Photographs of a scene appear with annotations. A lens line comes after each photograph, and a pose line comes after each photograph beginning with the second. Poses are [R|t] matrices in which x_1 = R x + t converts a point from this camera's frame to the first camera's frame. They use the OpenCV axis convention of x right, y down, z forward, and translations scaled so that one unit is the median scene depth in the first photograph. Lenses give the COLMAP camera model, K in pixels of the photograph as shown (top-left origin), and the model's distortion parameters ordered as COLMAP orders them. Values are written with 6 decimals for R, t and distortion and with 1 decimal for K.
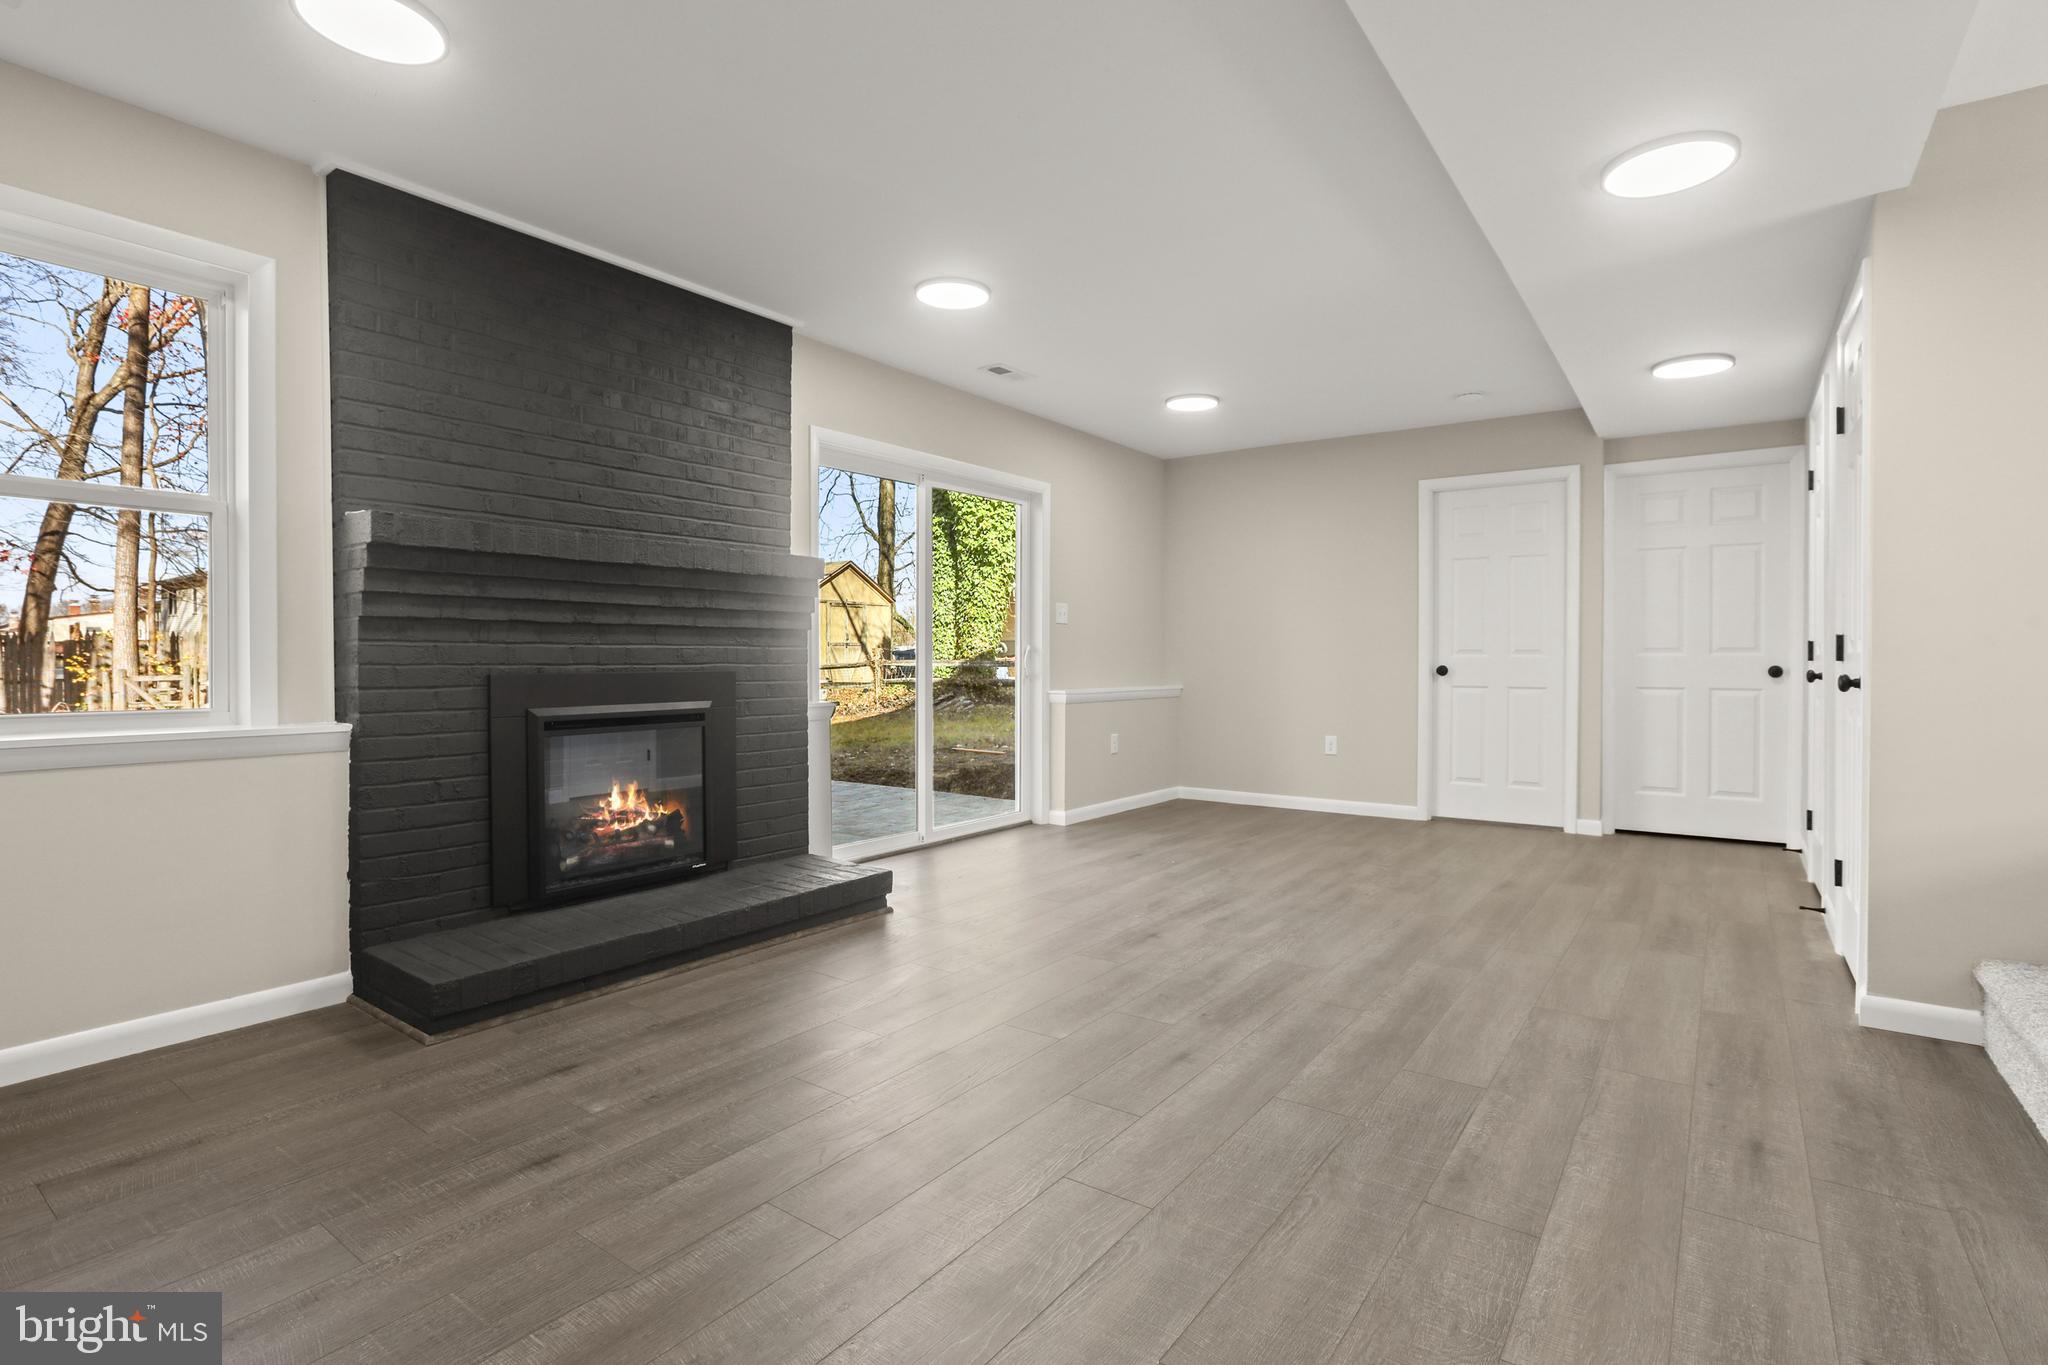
lens RADIAL K [[958.8, 0, 1034.3], [0, 958.8, 694.7], [0, 0, 1]] dist [-0.050106, 0.026810]
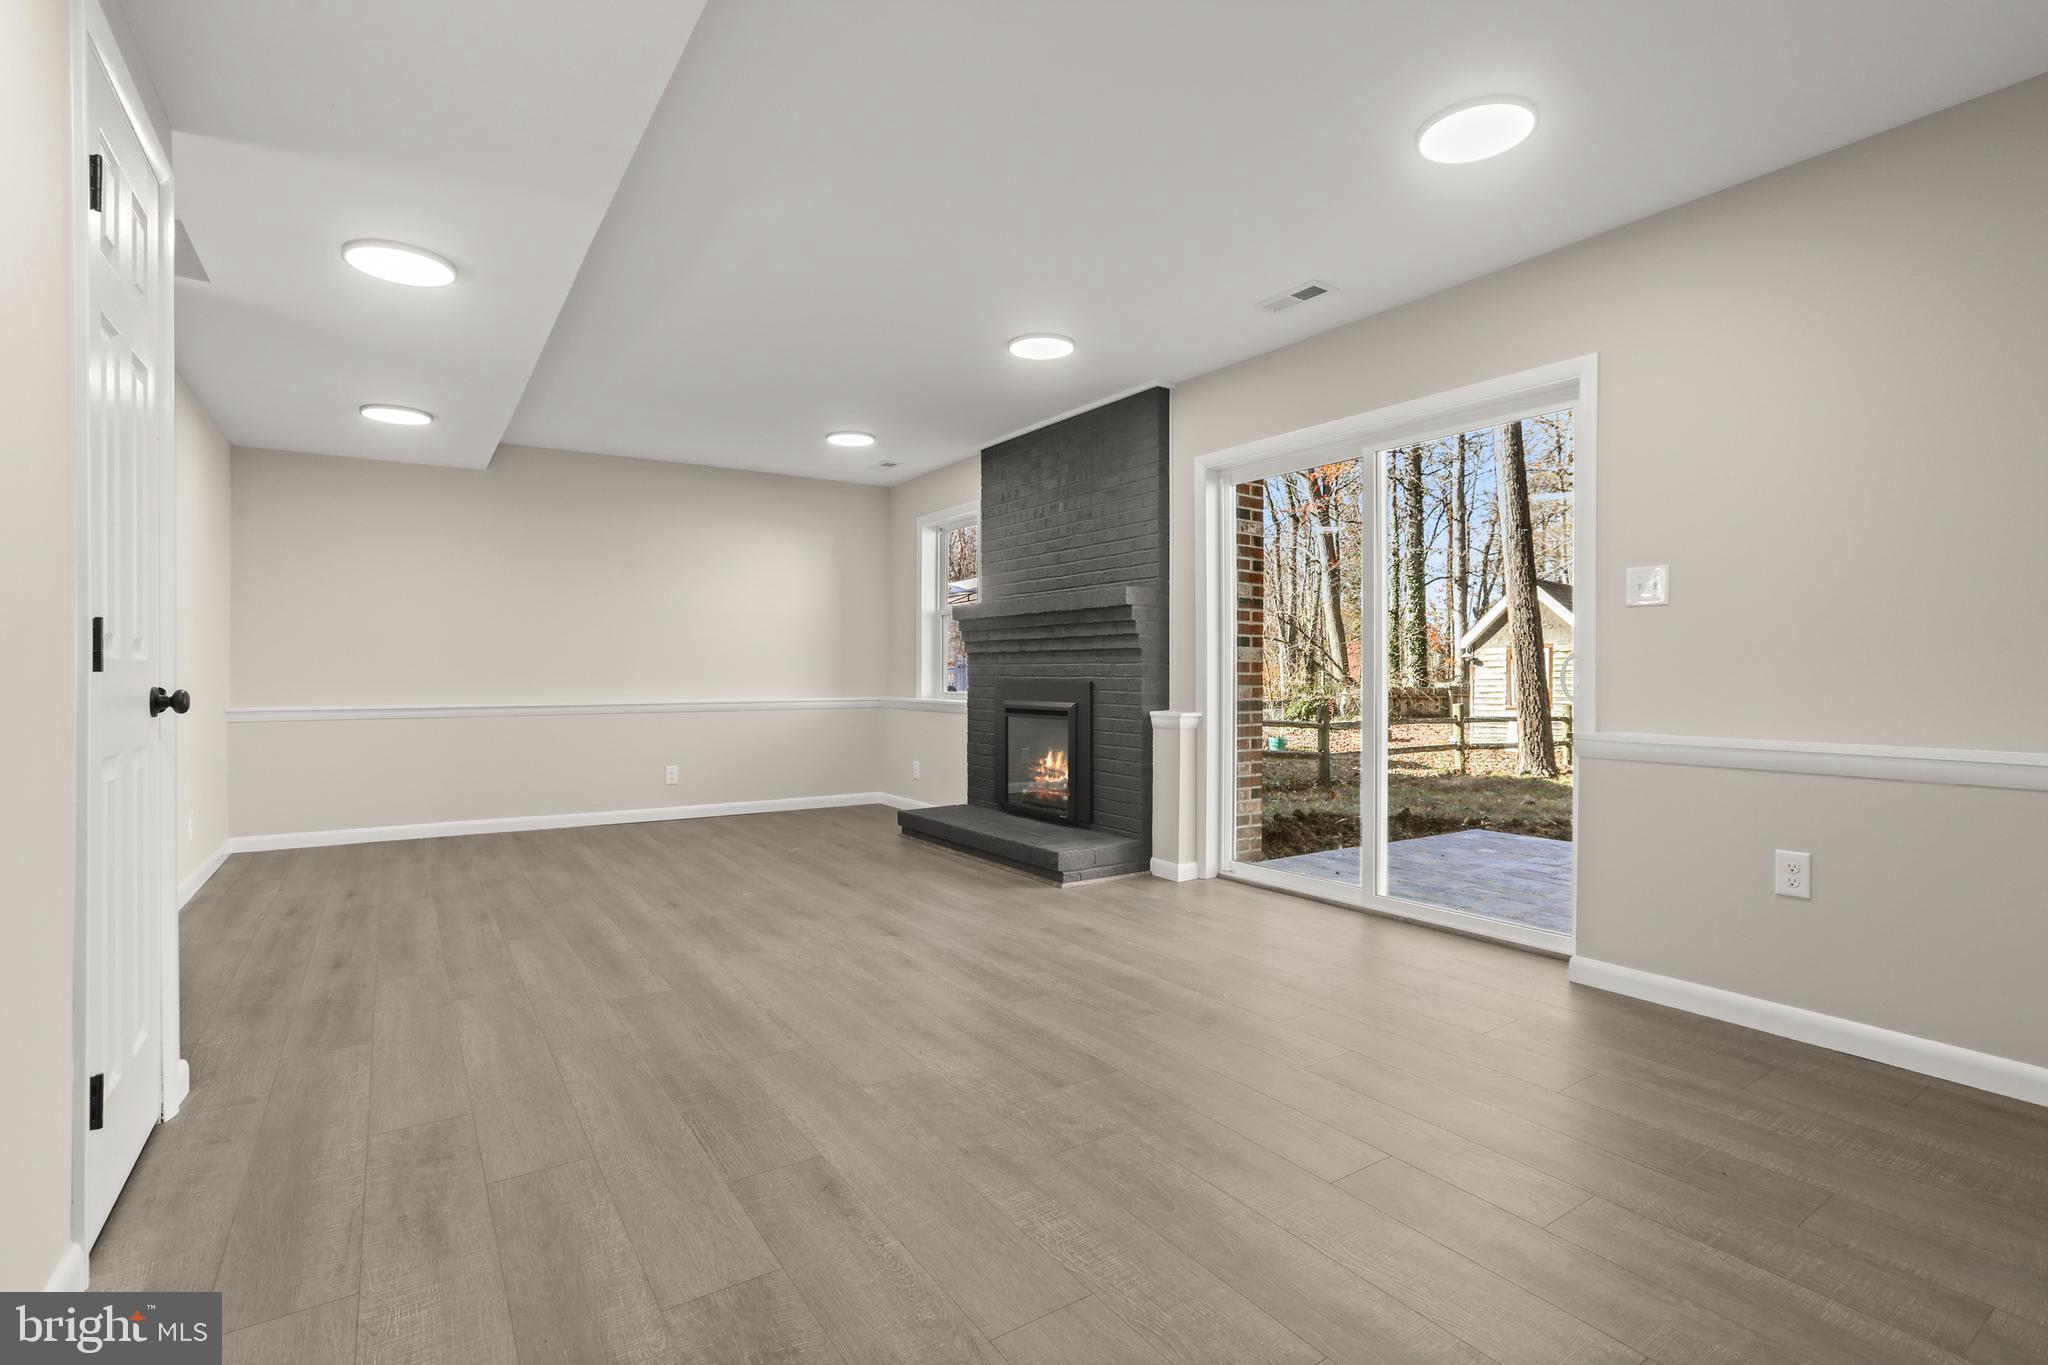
lens RADIAL K [[958.8, 0, 1034.3], [0, 958.8, 694.7], [0, 0, 1]] dist [-0.050106, 0.026810]
pose [[-0.331317, 0.018759, -0.943333, 1.142825], [-0.038471, 0.998702, 0.033372, -0.056209], [0.942735, 0.047347, -0.330166, 1.599759]]
